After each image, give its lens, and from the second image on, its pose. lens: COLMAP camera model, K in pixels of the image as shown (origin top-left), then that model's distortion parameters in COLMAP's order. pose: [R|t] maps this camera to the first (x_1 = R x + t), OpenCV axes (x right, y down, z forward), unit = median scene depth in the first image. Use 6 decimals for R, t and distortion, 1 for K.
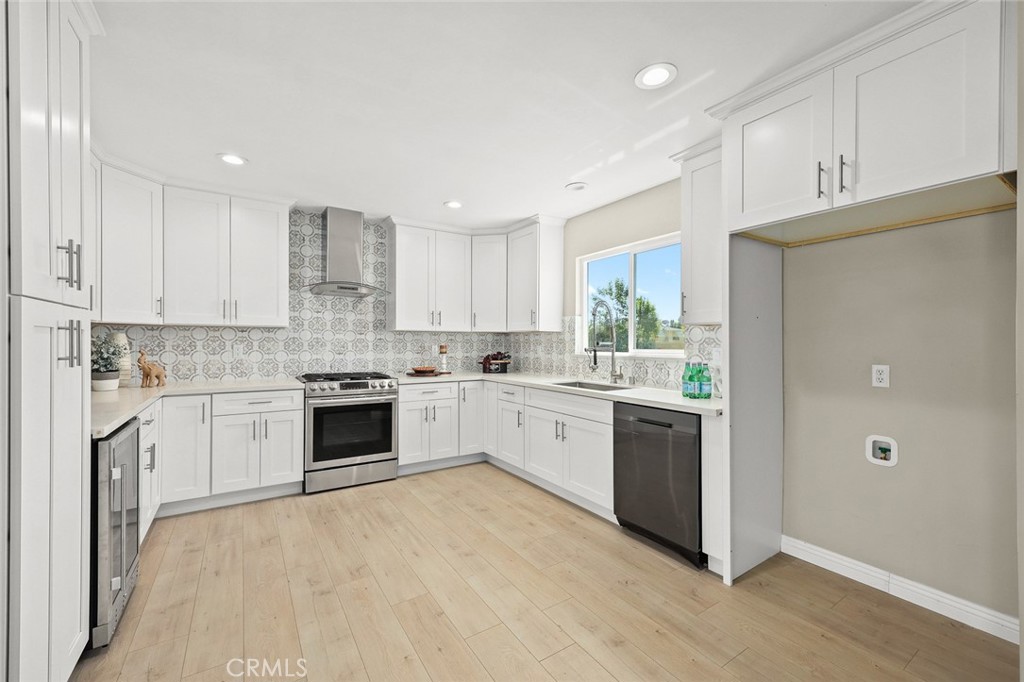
lens RADIAL K [[417.5, 0, 512.0], [0, 417.5, 341.0], [0, 0, 1]] dist [0.001162, 0.000143]
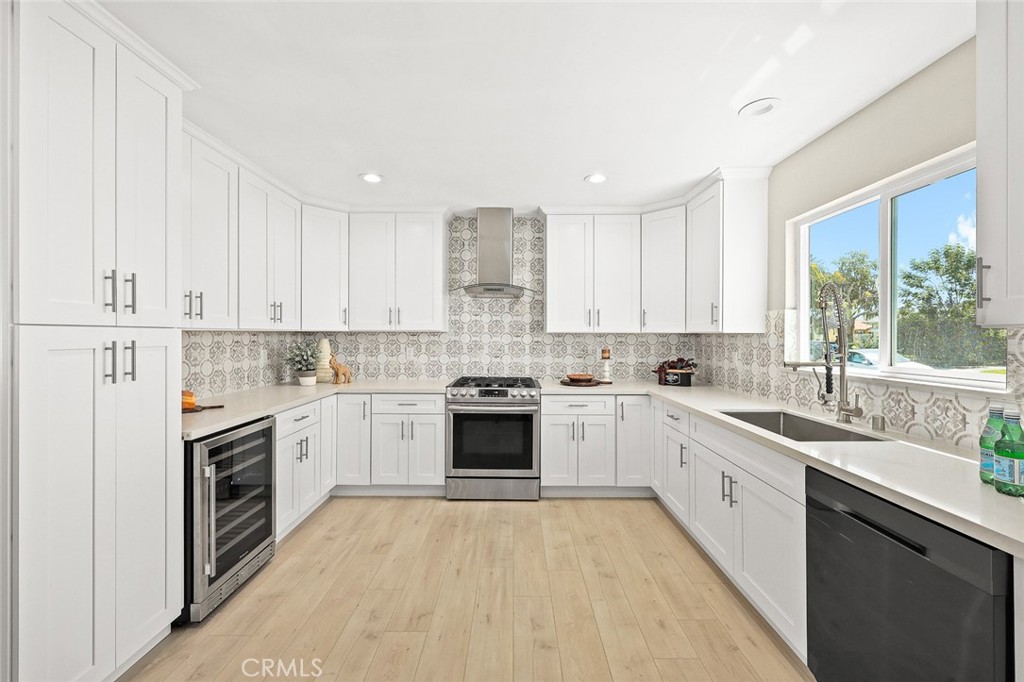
lens RADIAL K [[413.4, 0, 510.6], [0, 413.4, 334.2], [0, 0, 1]] dist [-0.000435, 0.000008]
pose [[0.835464, -0.003604, -0.549534, 0.160008], [0.002739, 0.999993, -0.002394, -0.022527], [0.549539, 0.000495, 0.835468, 0.234258]]
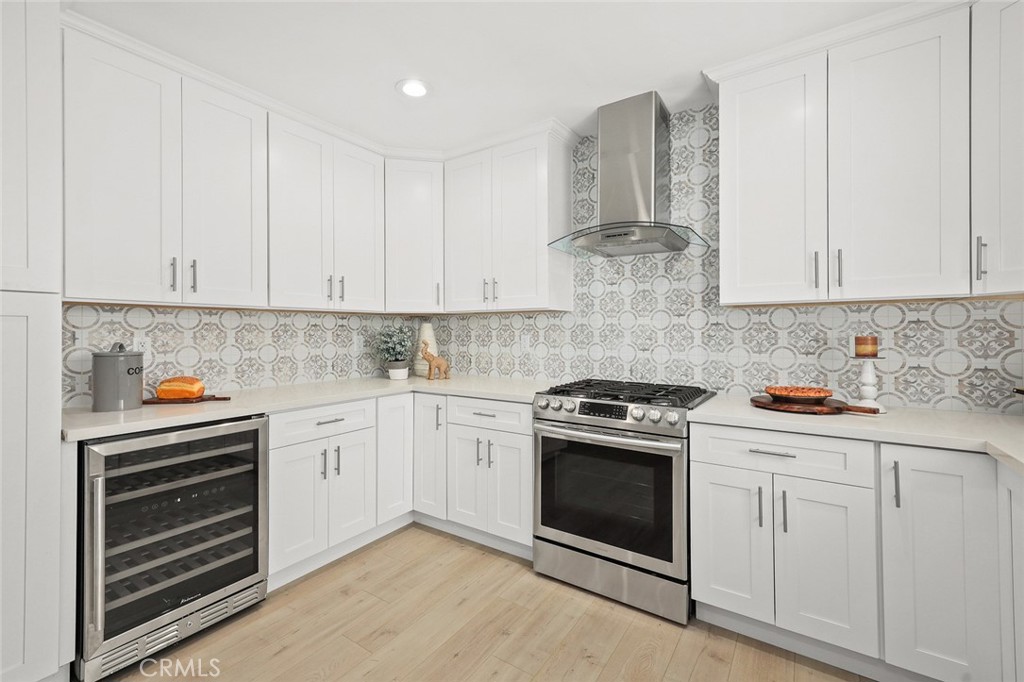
lens RADIAL K [[436.5, 0, 516.0], [0, 436.5, 330.1], [0, 0, 1]] dist [0.011260, 0.000093]
pose [[0.400434, -0.010109, -0.916270, 0.095649], [0.006641, 0.999945, -0.008130, 0.006597], [0.916302, -0.002830, 0.400479, 0.642317]]
